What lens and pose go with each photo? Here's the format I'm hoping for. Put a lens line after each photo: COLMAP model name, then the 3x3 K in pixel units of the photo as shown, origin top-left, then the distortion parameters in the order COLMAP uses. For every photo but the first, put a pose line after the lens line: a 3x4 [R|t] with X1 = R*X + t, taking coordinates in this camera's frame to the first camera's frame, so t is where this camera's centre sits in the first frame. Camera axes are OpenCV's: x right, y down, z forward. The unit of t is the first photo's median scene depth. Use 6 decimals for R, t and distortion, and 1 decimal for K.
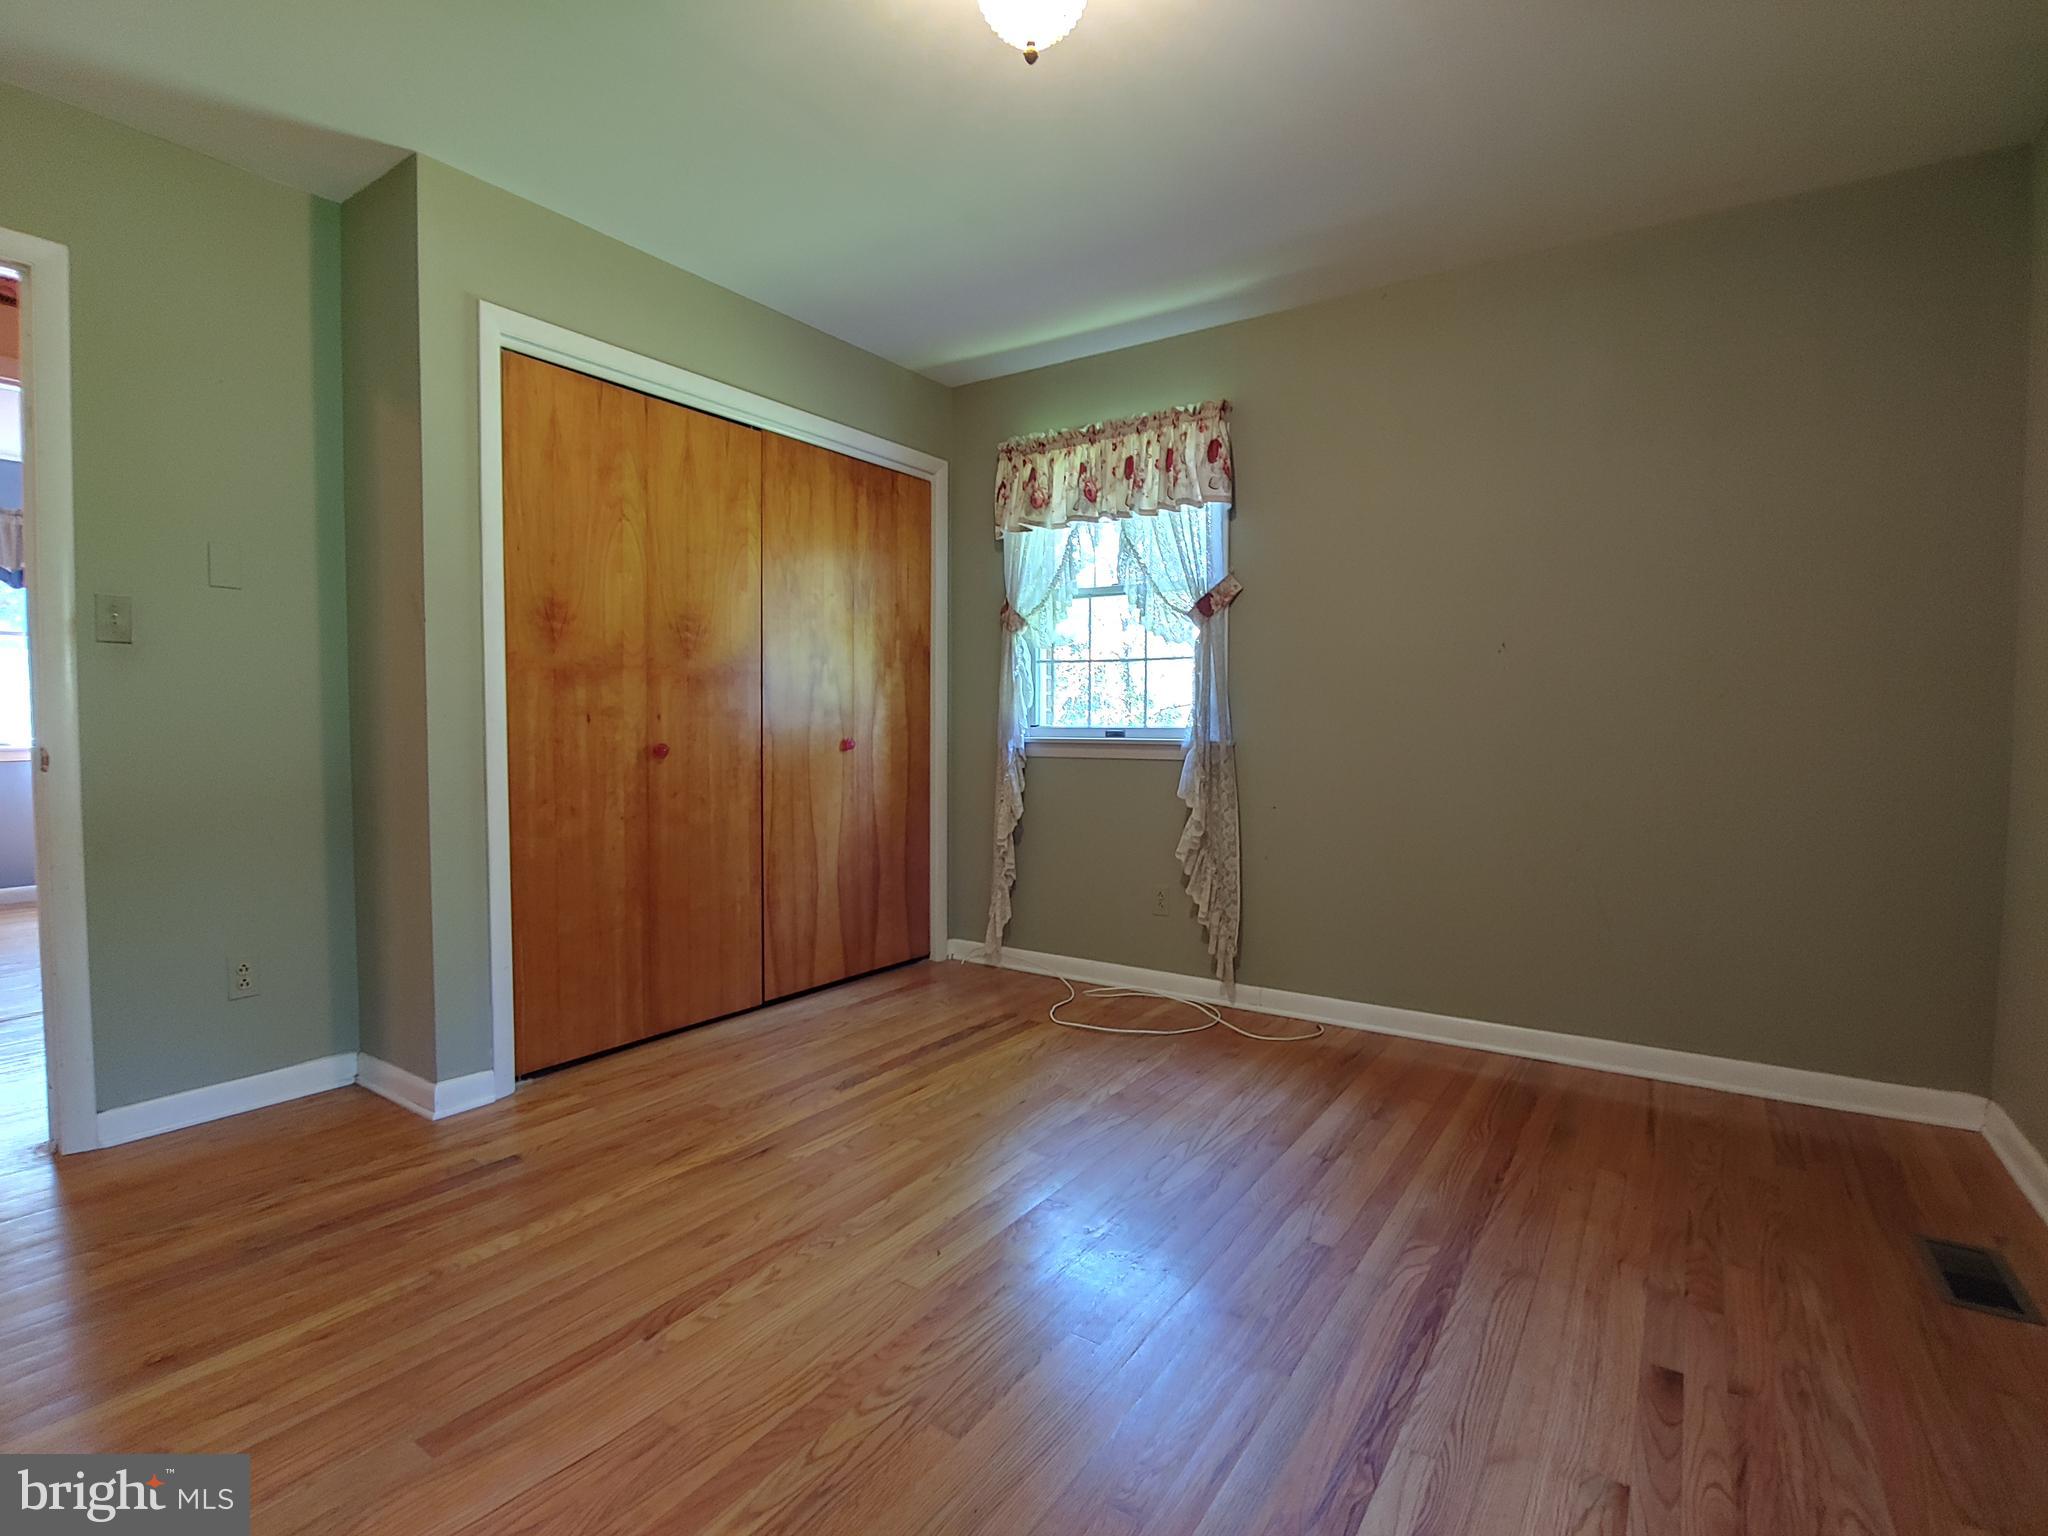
lens RADIAL K [[988.6, 0, 1017.4], [0, 988.6, 770.8], [0, 0, 1]] dist [-0.022313, -0.000665]
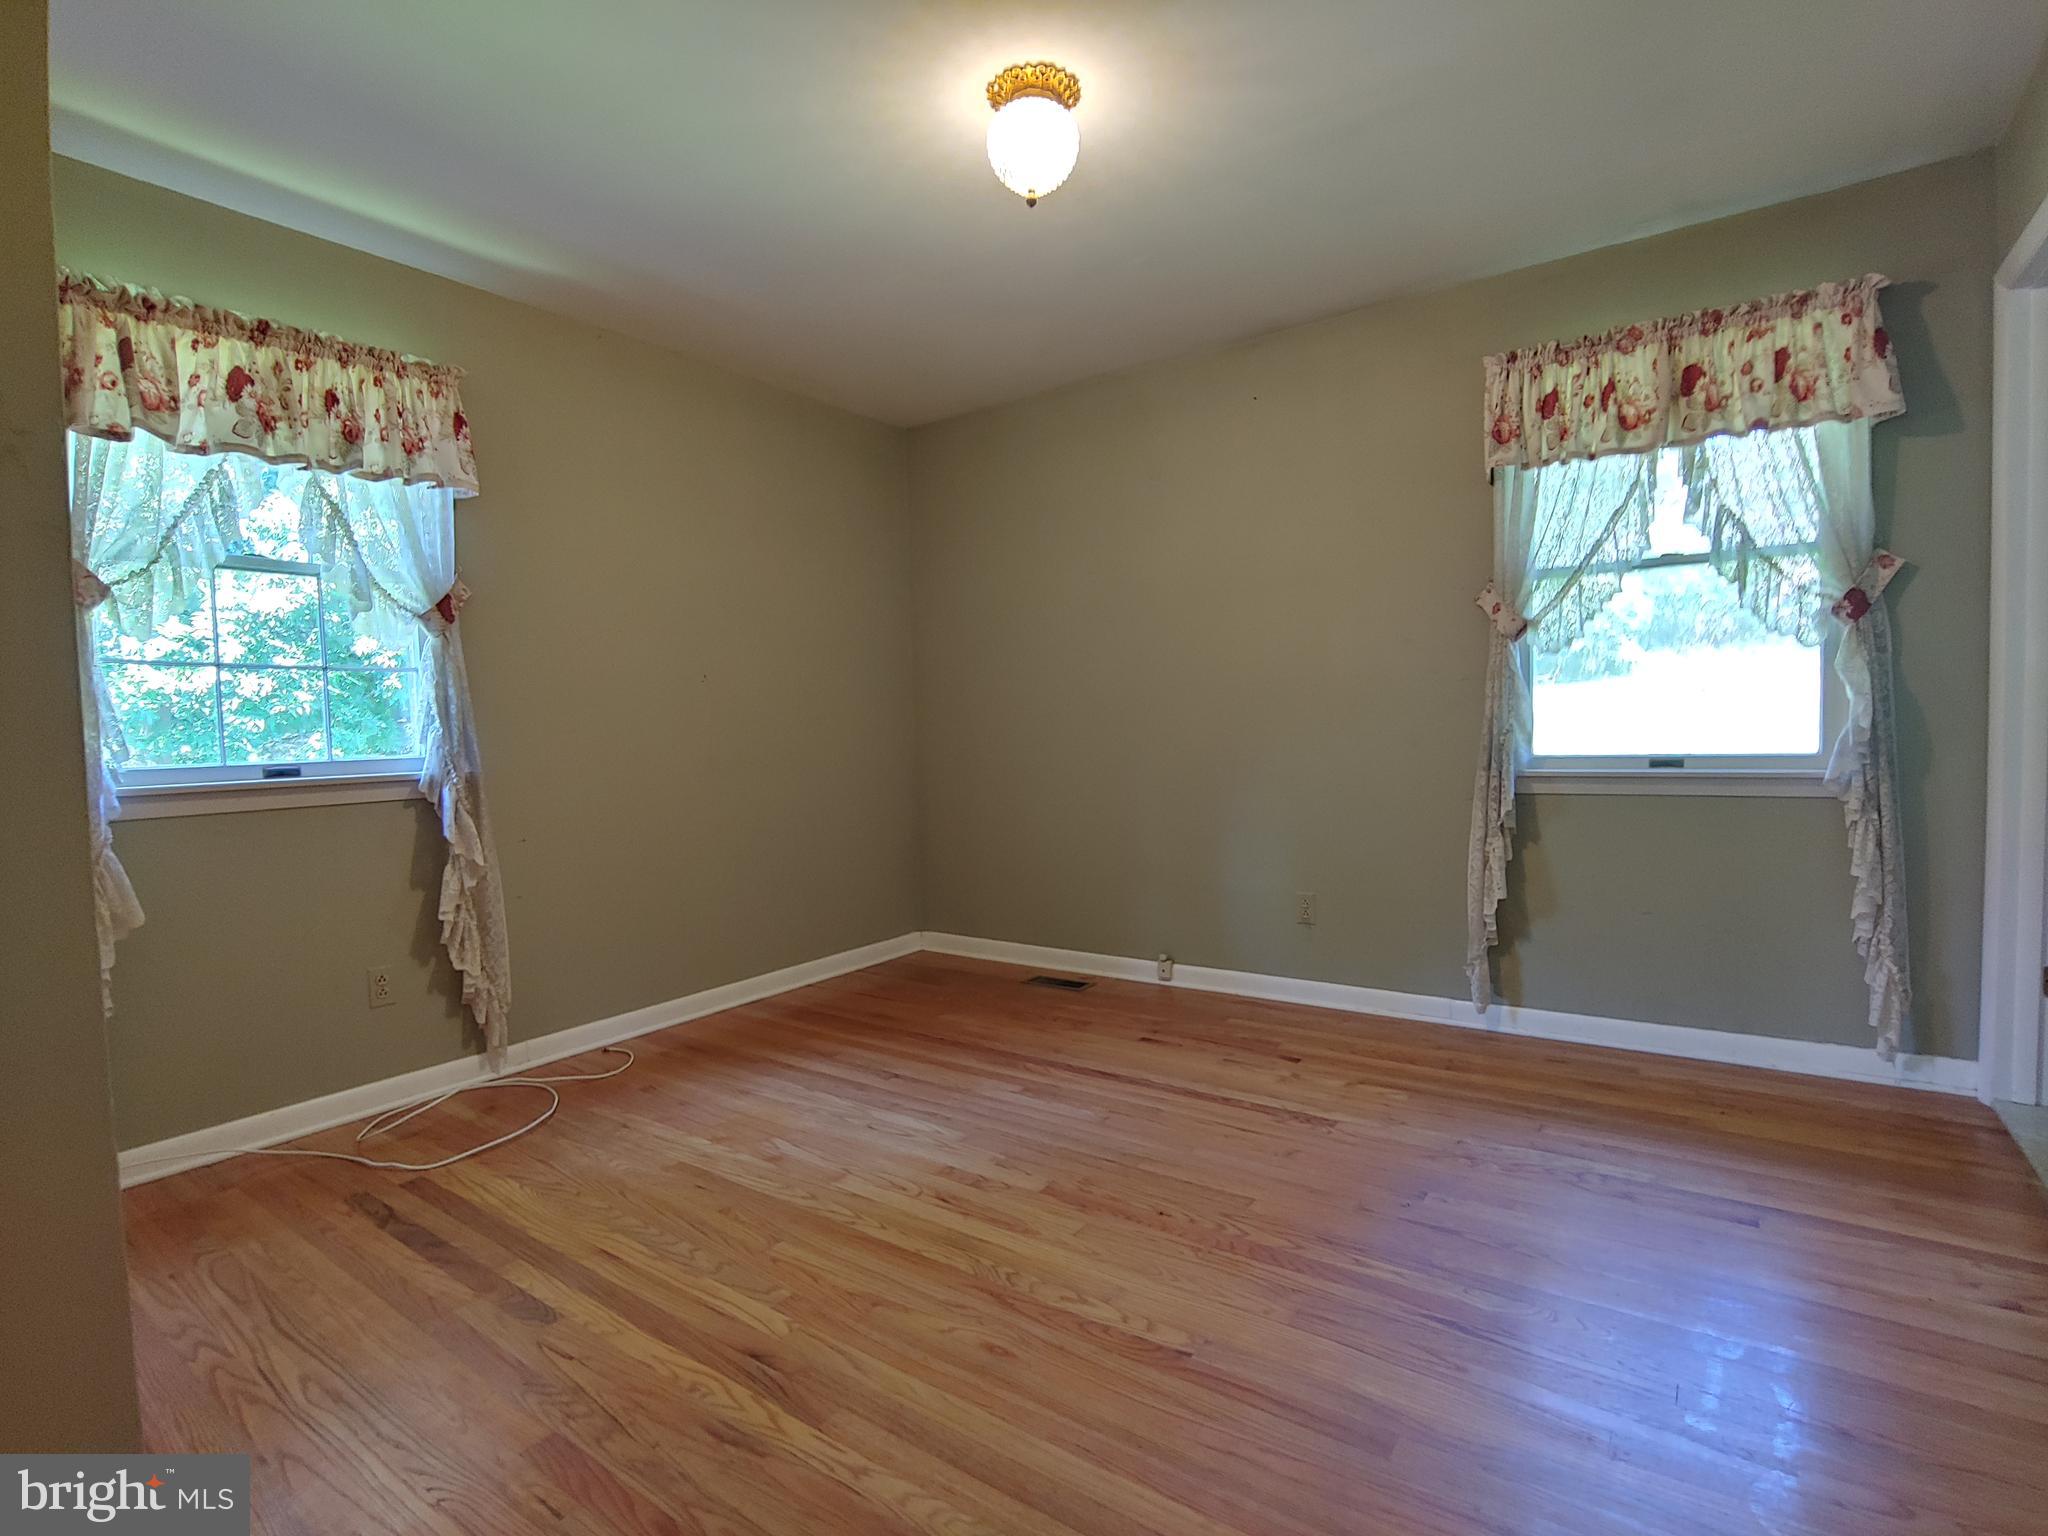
lens RADIAL K [[988.6, 0, 1017.4], [0, 988.6, 770.8], [0, 0, 1]] dist [-0.022313, -0.000665]
pose [[0.020617, -0.049167, 0.998578, -0.714931], [0.075204, 0.996037, 0.047489, -0.040399], [-0.996955, 0.074118, 0.024232, 0.583303]]
